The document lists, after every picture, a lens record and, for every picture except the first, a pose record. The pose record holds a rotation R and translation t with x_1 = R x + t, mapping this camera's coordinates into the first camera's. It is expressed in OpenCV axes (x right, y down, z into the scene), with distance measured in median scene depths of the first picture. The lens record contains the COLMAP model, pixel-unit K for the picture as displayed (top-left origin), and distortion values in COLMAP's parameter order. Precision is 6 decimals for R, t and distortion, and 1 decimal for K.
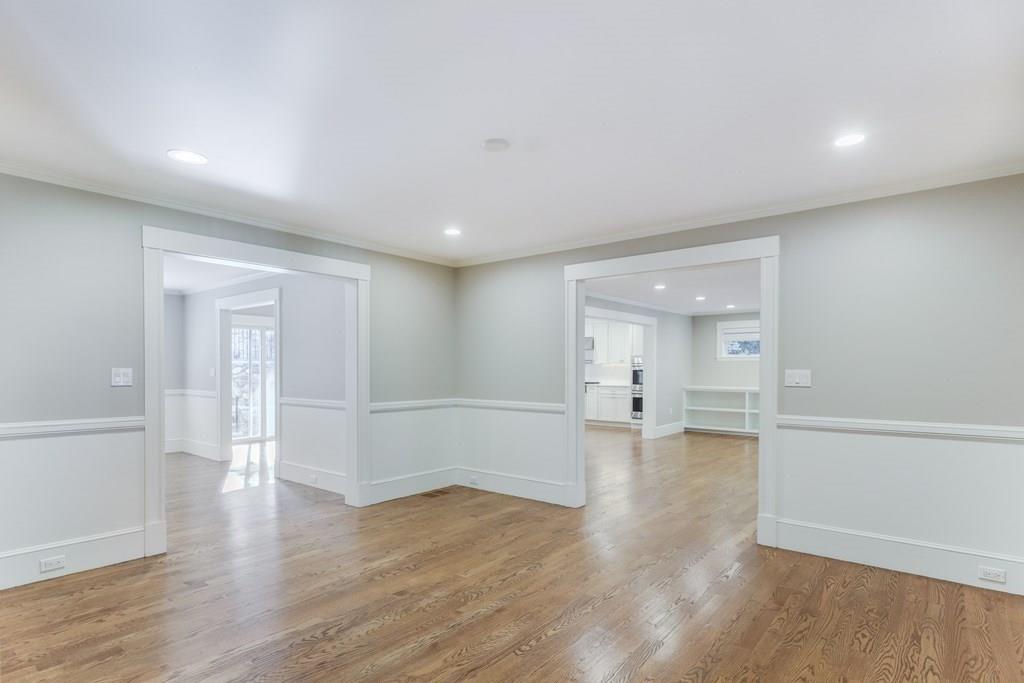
lens RADIAL K [[518.7, 0, 511.1], [0, 518.7, 370.9], [0, 0, 1]] dist [-0.001385, -0.000223]
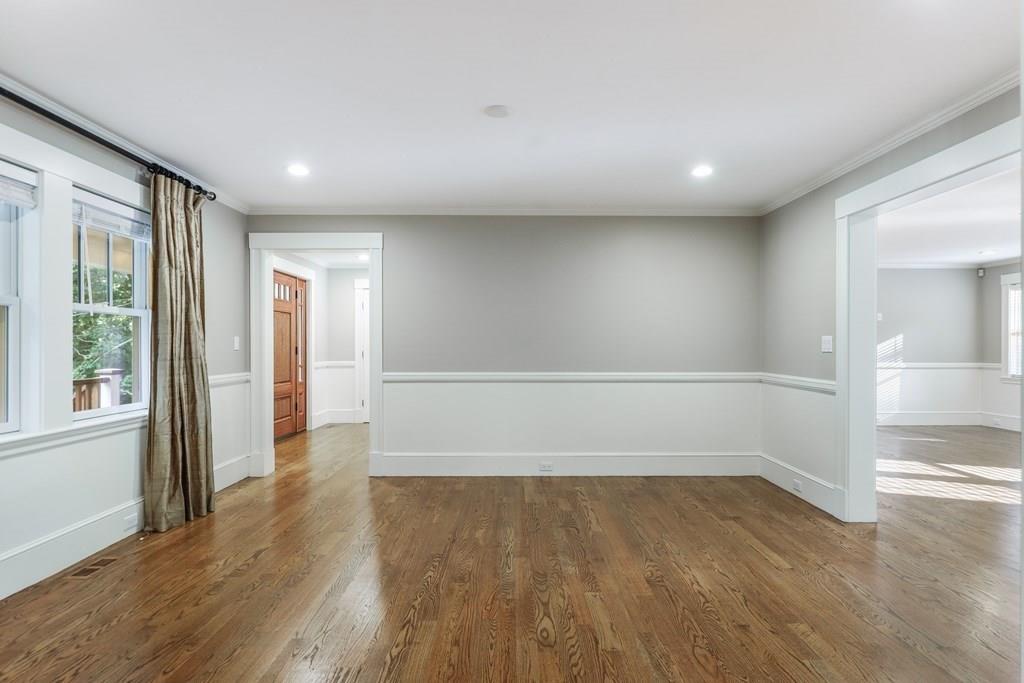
lens RADIAL K [[493.1, 0, 510.6], [0, 493.1, 348.0], [0, 0, 1]] dist [0.000425, 0.000219]
pose [[-0.754483, 0.001755, -0.656317, 0.492192], [-0.002787, 0.999979, 0.005877, 0.017037], [0.656314, 0.006263, -0.754462, 1.475512]]
